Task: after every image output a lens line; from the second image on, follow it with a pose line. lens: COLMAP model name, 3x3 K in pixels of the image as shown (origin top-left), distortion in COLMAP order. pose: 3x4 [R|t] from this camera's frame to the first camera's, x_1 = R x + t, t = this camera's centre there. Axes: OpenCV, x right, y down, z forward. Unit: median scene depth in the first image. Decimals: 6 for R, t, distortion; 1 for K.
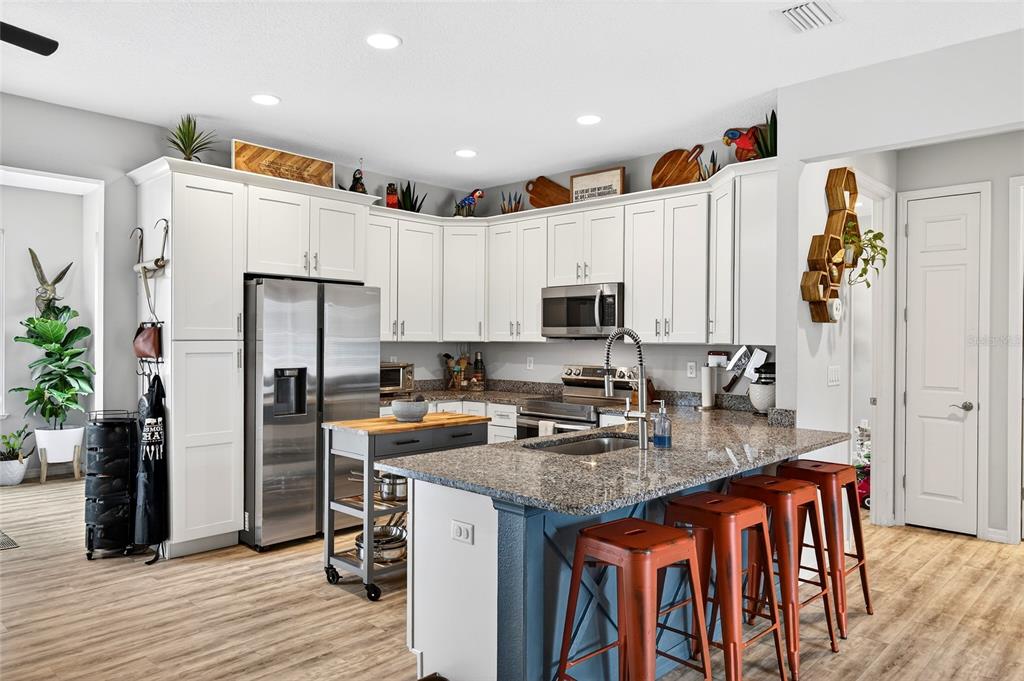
lens RADIAL K [[690.0, 0, 512.3], [0, 690.0, 339.7], [0, 0, 1]] dist [0.002970, -0.003830]
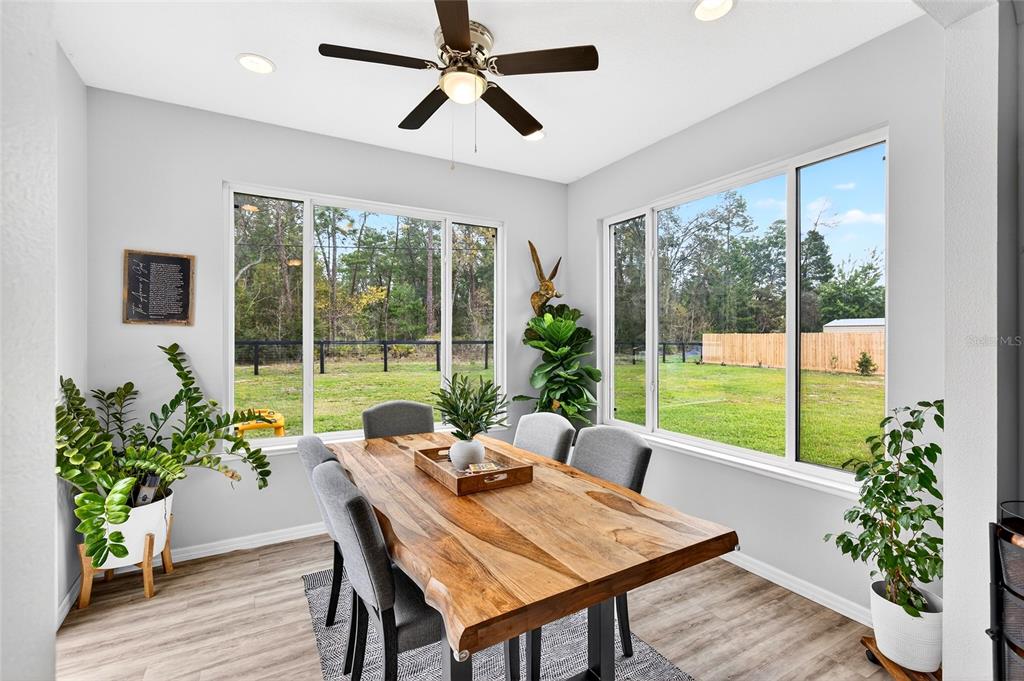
lens RADIAL K [[463.0, 0, 512.8], [0, 463.0, 338.7], [0, 0, 1]] dist [0.000657, -0.001064]
pose [[0.958413, -0.001900, -0.285379, -0.755651], [0.001829, 0.999998, -0.000518, -0.006172], [0.285379, -0.000025, 0.958415, 0.571433]]
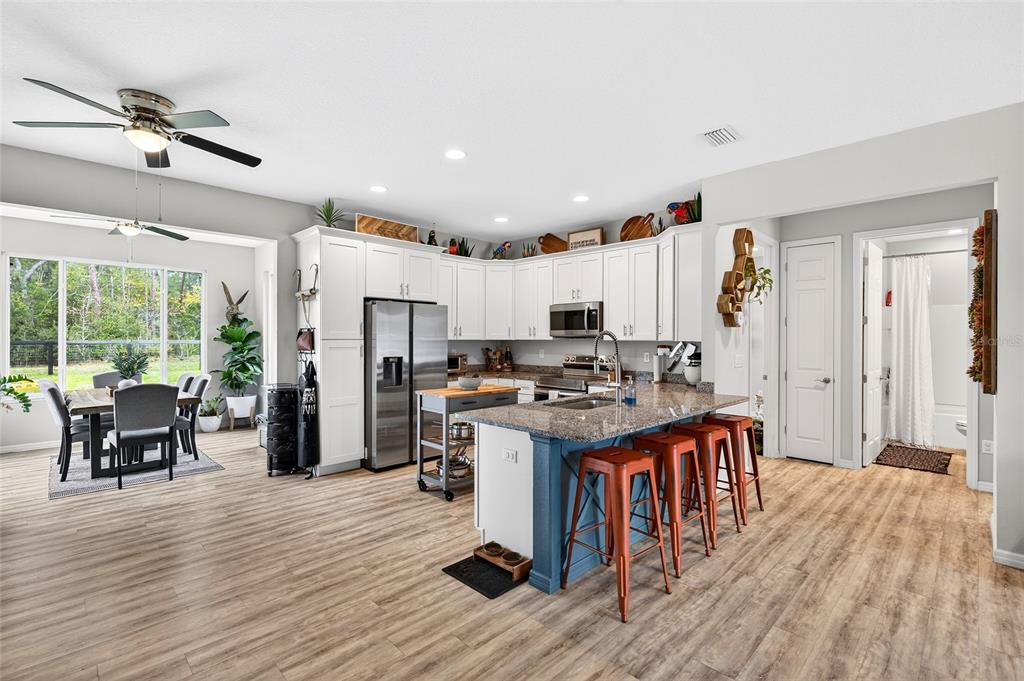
lens RADIAL K [[463.0, 0, 511.5], [0, 463.0, 338.8], [0, 0, 1]] dist [0.000657, -0.001064]
pose [[0.999694, -0.003588, -0.024495, -0.020492], [0.003596, 0.999994, 0.000261, 0.000136], [0.024494, -0.000349, 0.999700, -0.053881]]
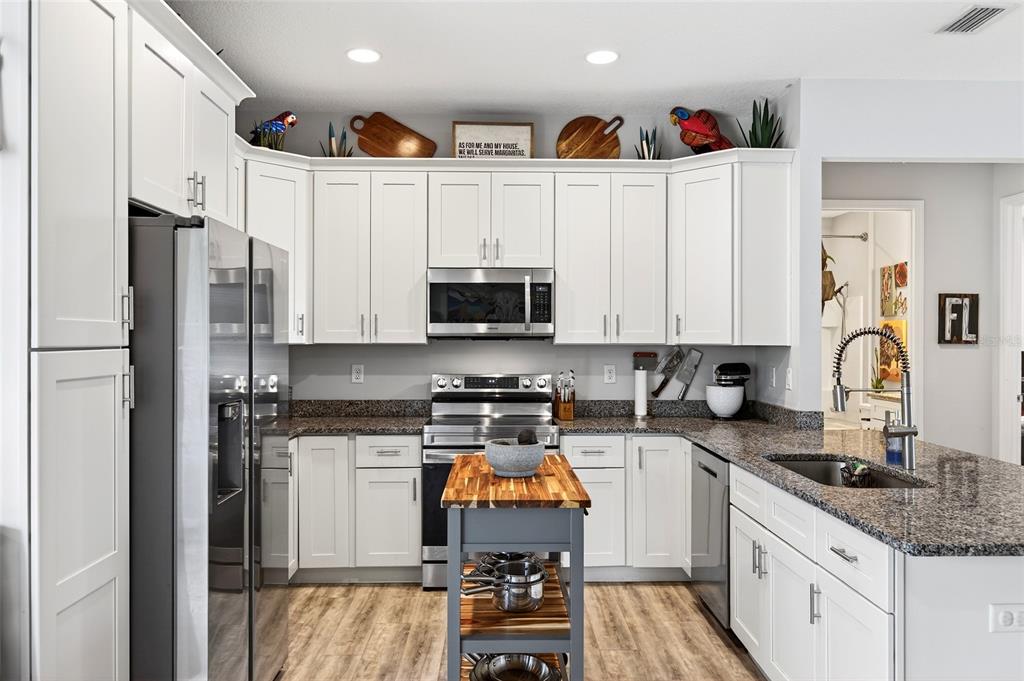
lens RADIAL K [[757.4, 0, 517.6], [0, 757.4, 333.1], [0, 0, 1]] dist [0.003779, 0.007016]
pose [[0.706893, 0.000068, 0.707321, -0.516769], [0.003763, 0.999985, -0.003856, -0.004938], [-0.707311, 0.005387, 0.706882, 0.428569]]
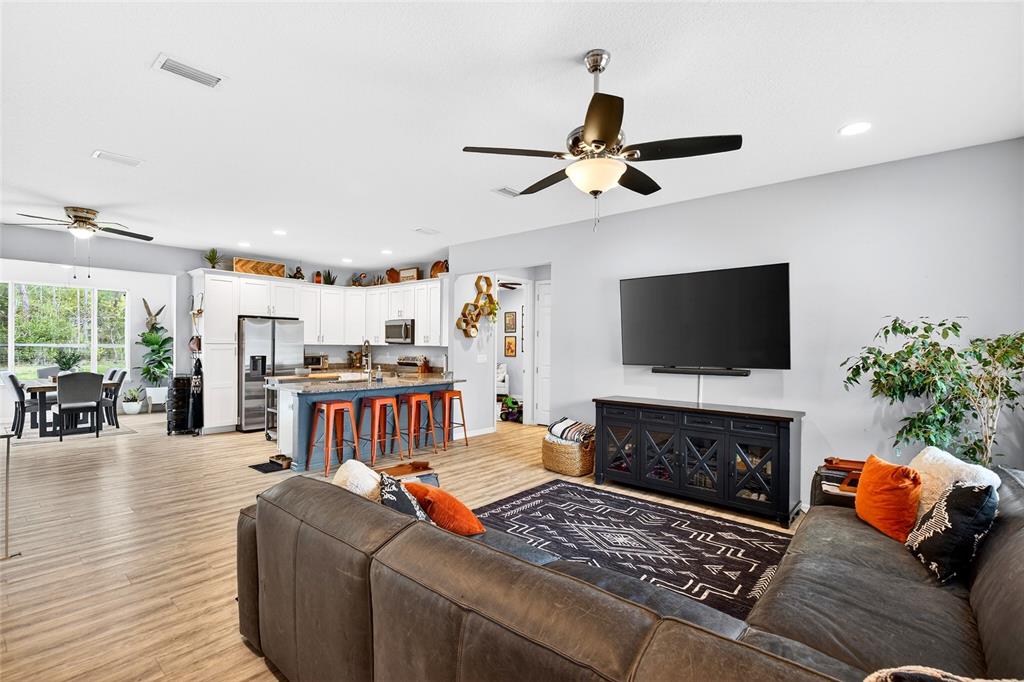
lens RADIAL K [[463.0, 0, 507.4], [0, 463.0, 346.2], [0, 0, 1]] dist [0.000657, -0.001064]
pose [[0.998433, 0.003334, 0.055866, 0.402053], [-0.003458, 0.999992, 0.002133, 0.002305], [-0.055858, -0.002323, 0.998436, -0.571700]]
